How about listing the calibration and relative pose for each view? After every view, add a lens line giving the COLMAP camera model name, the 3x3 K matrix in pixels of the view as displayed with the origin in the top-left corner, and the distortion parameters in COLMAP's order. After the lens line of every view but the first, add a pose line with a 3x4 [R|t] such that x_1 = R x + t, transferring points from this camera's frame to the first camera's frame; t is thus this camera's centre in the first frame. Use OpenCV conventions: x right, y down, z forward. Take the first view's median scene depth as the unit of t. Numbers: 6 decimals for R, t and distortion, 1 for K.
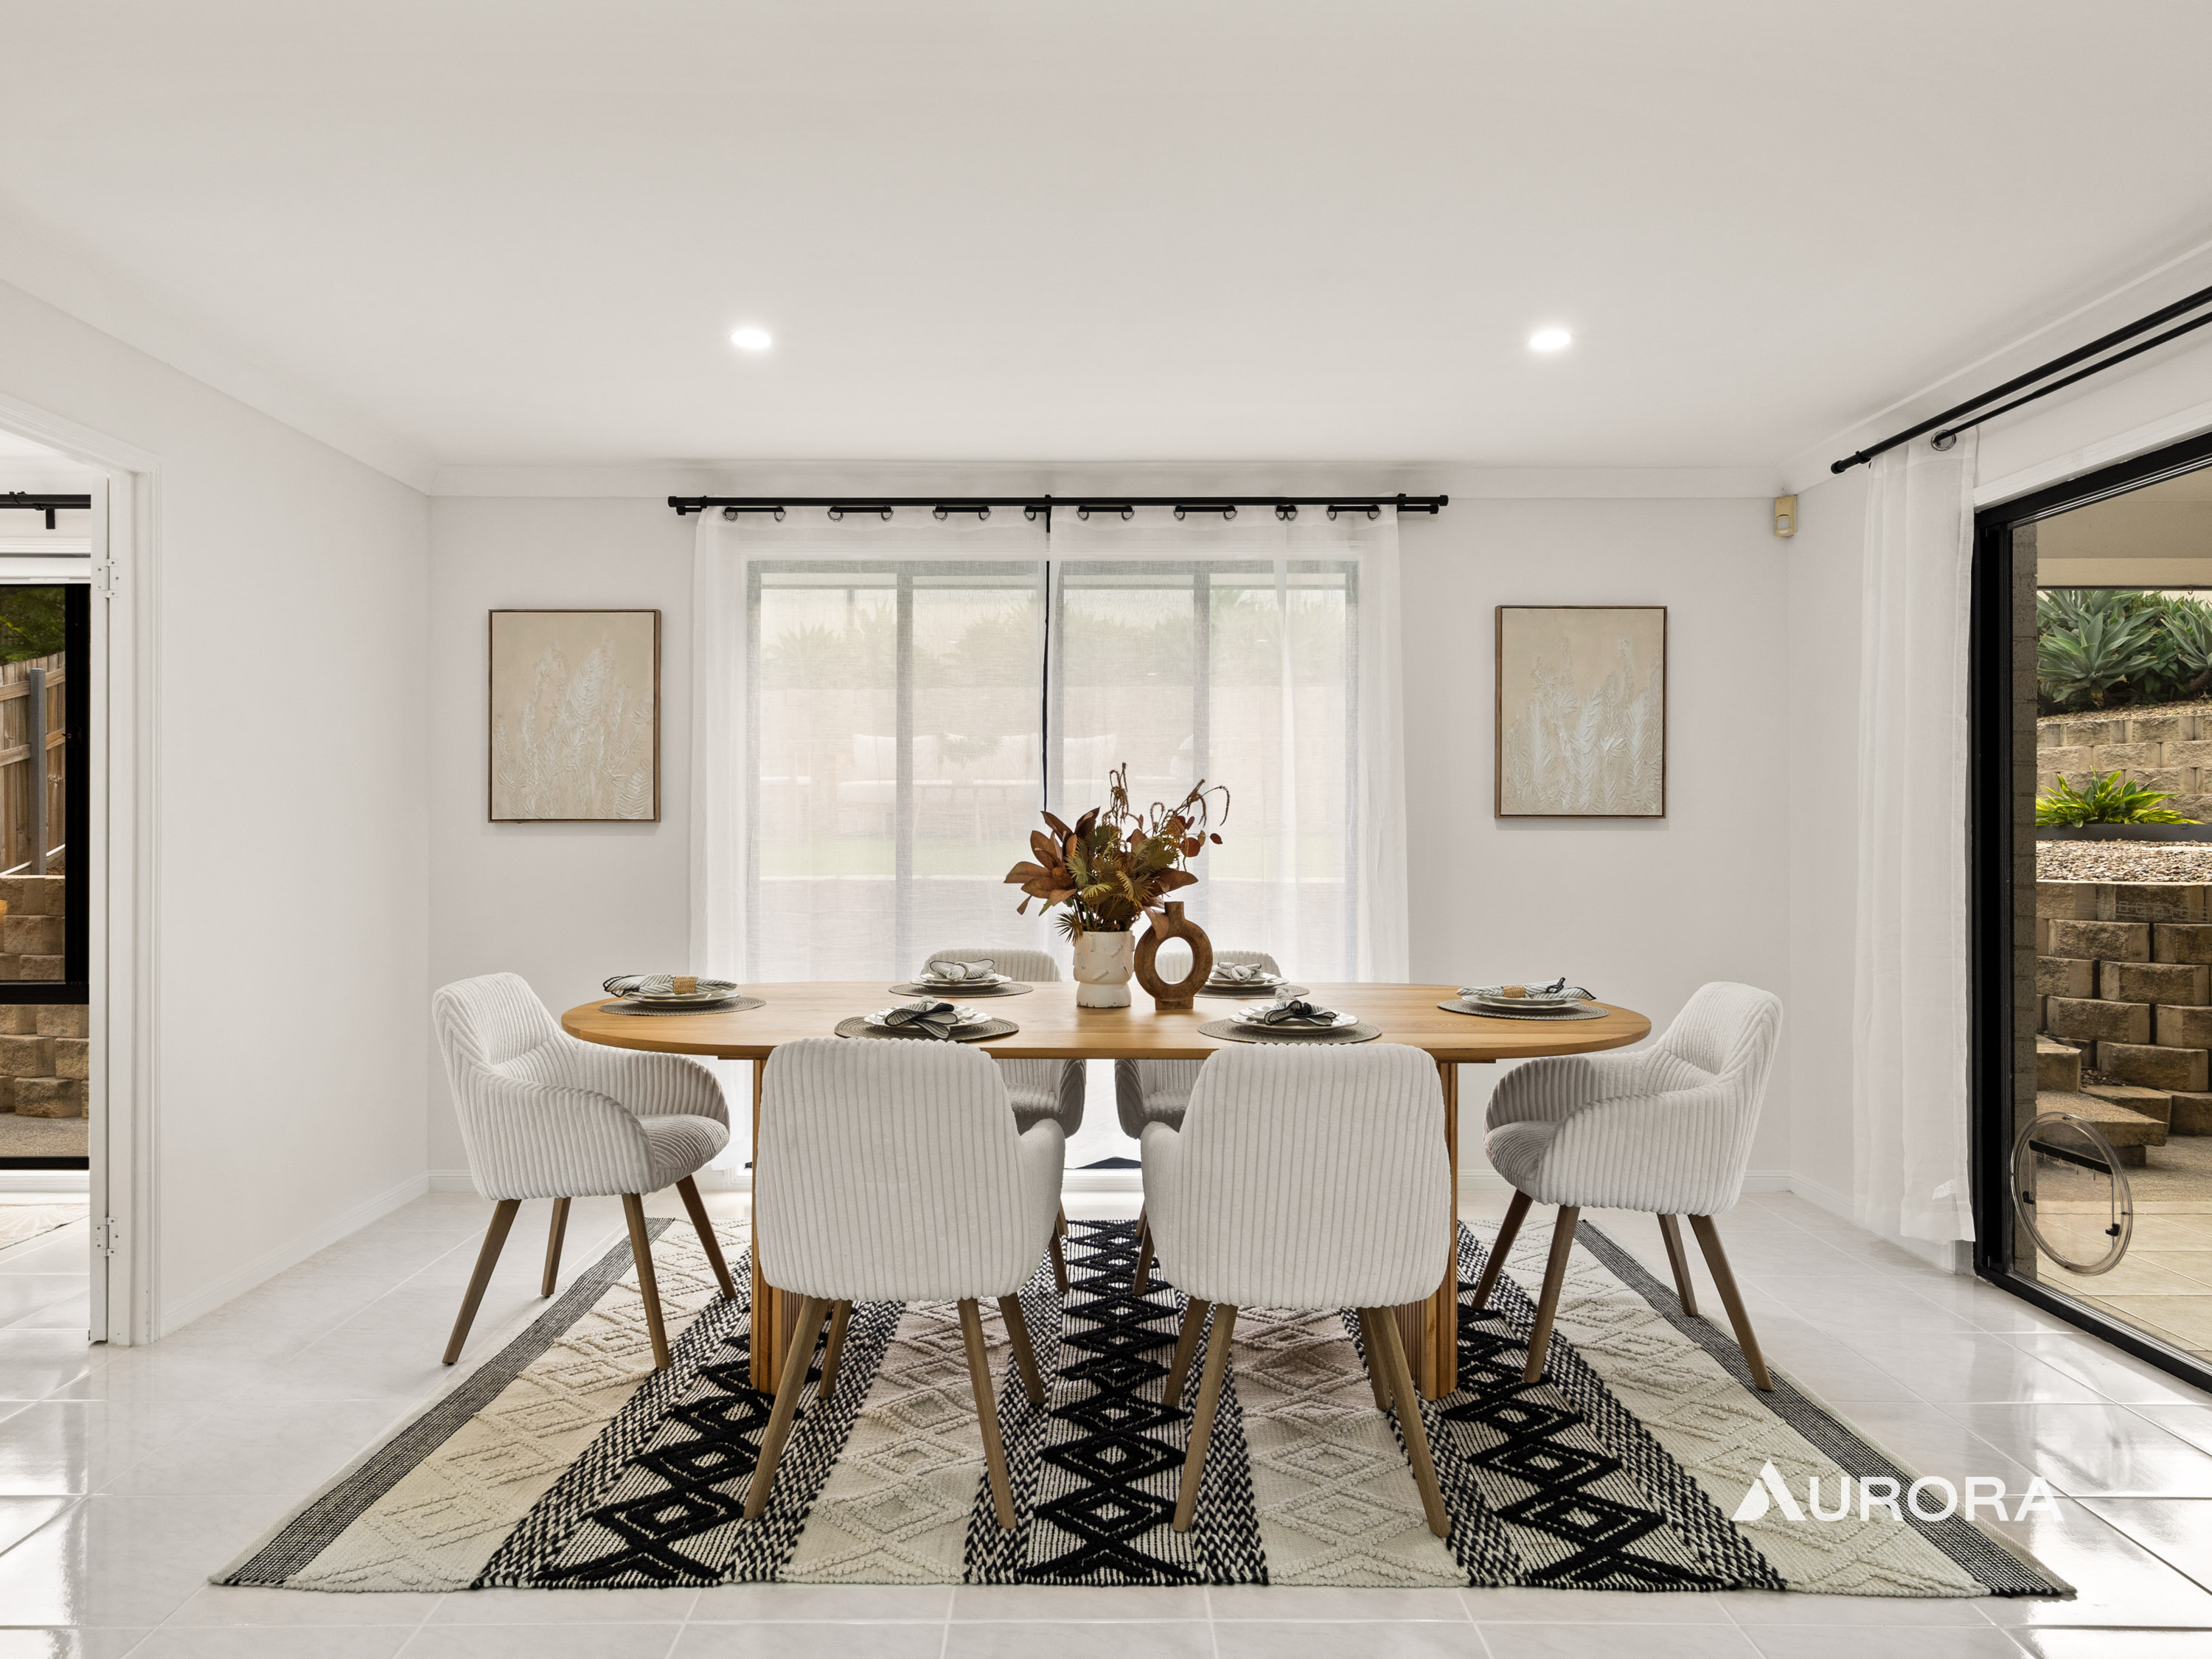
lens RADIAL K [[1356.0, 0, 1093.9], [0, 1356.0, 821.6], [0, 0, 1]] dist [0.017213, 0.000902]
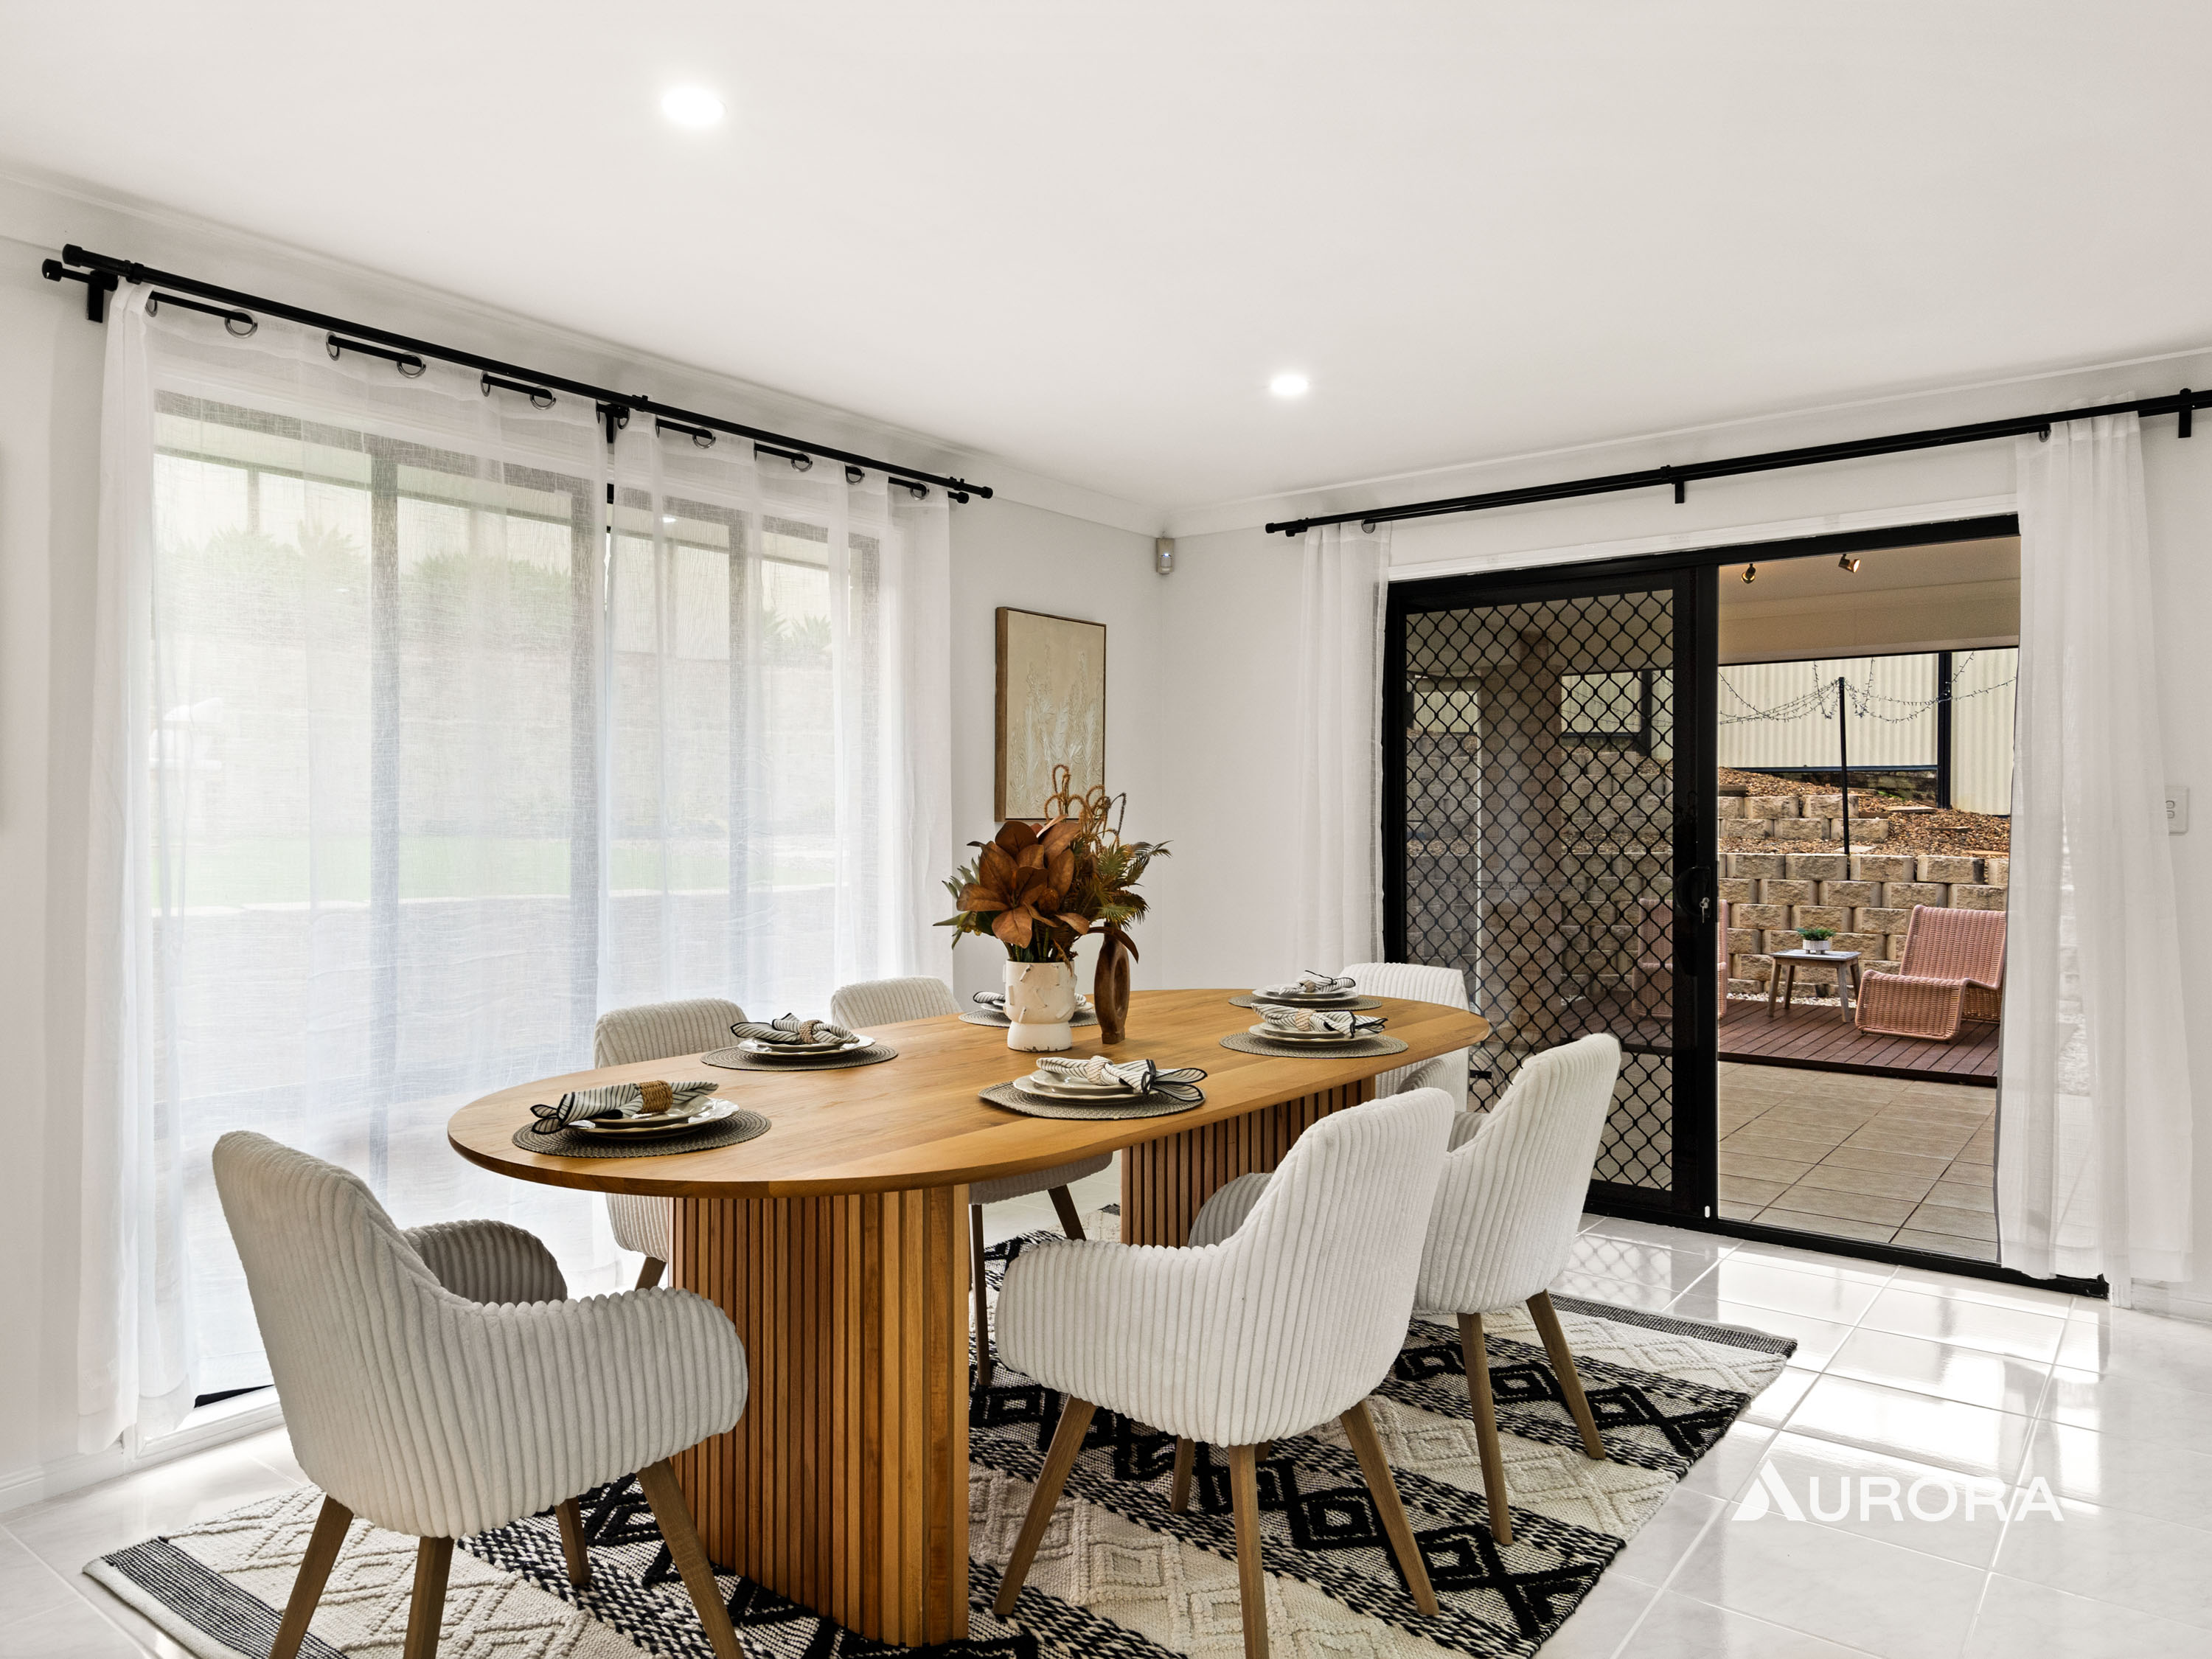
lens RADIAL K [[1453.7, 0, 1050.9], [0, 1453.7, 829.1], [0, 0, 1]] dist [-0.002016, -0.000864]
pose [[0.632691, -0.009837, 0.774342, -0.508615], [-0.000357, 0.999916, 0.012994, -0.011173], [-0.774404, -0.008498, 0.632634, 0.306469]]
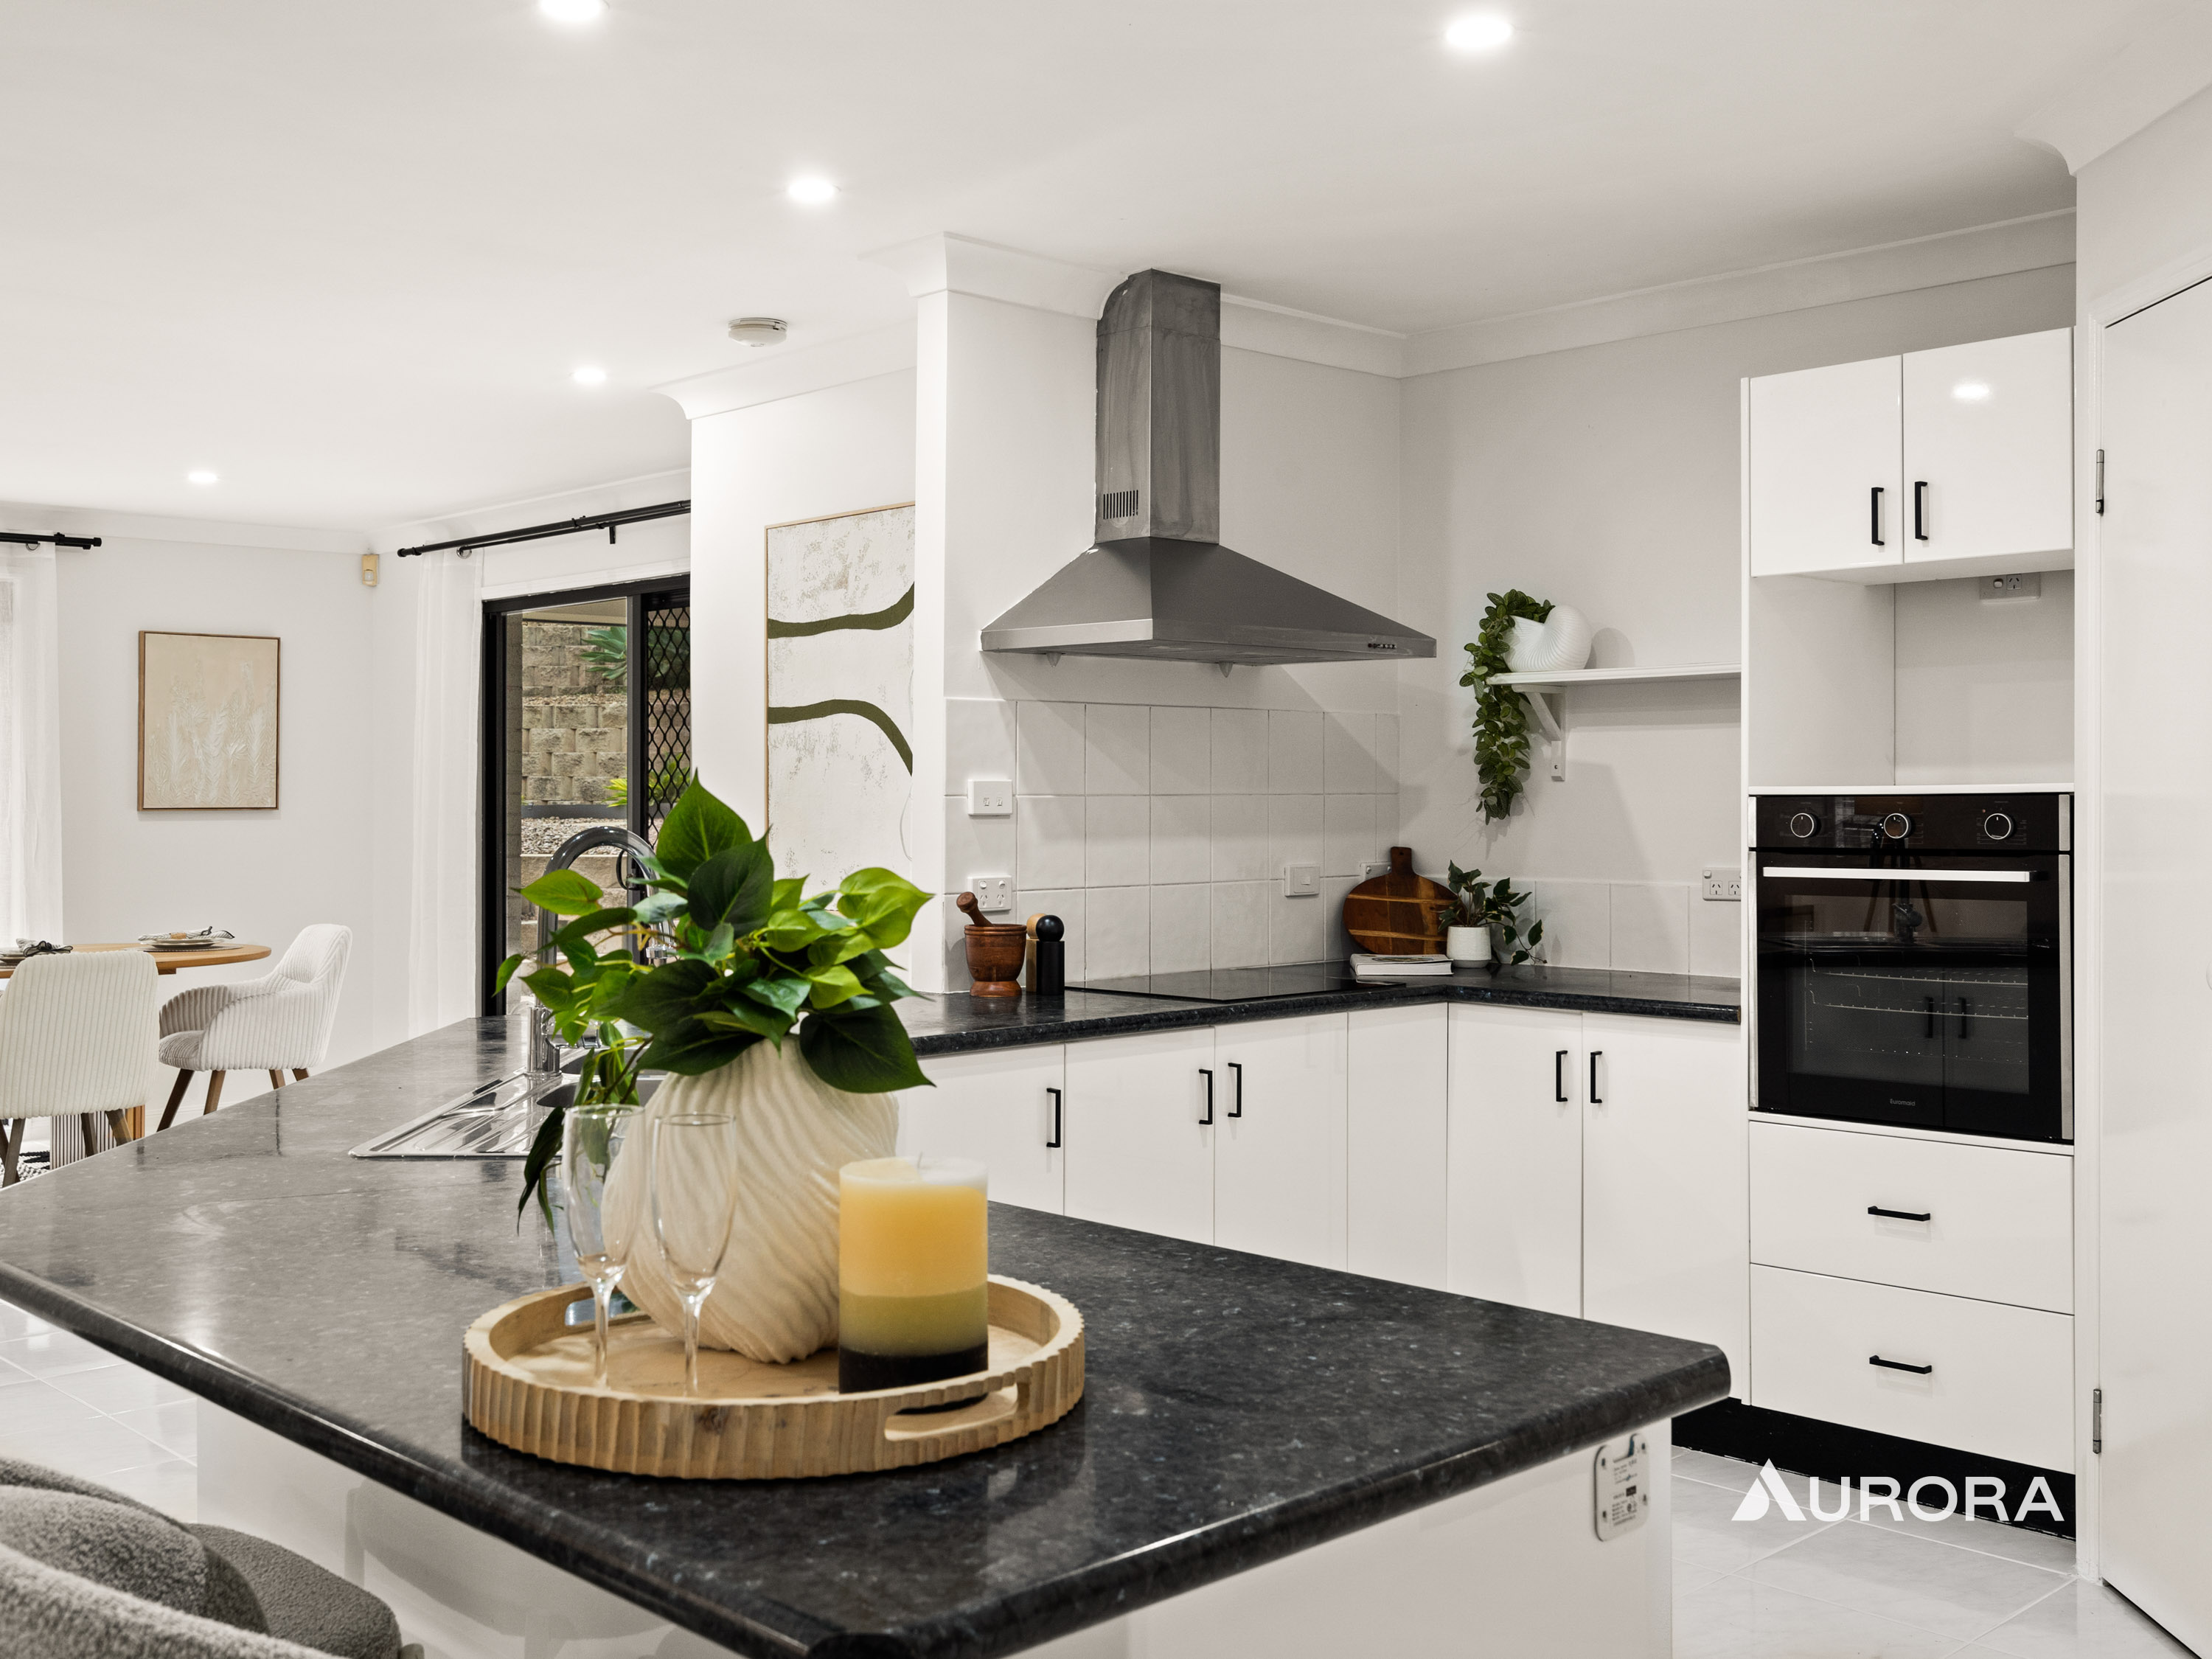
lens RADIAL K [[2227.8, 0, 1102.3], [0, 2227.8, 746.9], [0, 0, 1]] dist [-0.031352, 0.003504]
pose [[0.728154, 0.008556, 0.685360, -0.417385], [0.003368, 0.999865, -0.016060, -0.024867], [-0.685405, 0.014002, 0.728027, -0.982543]]
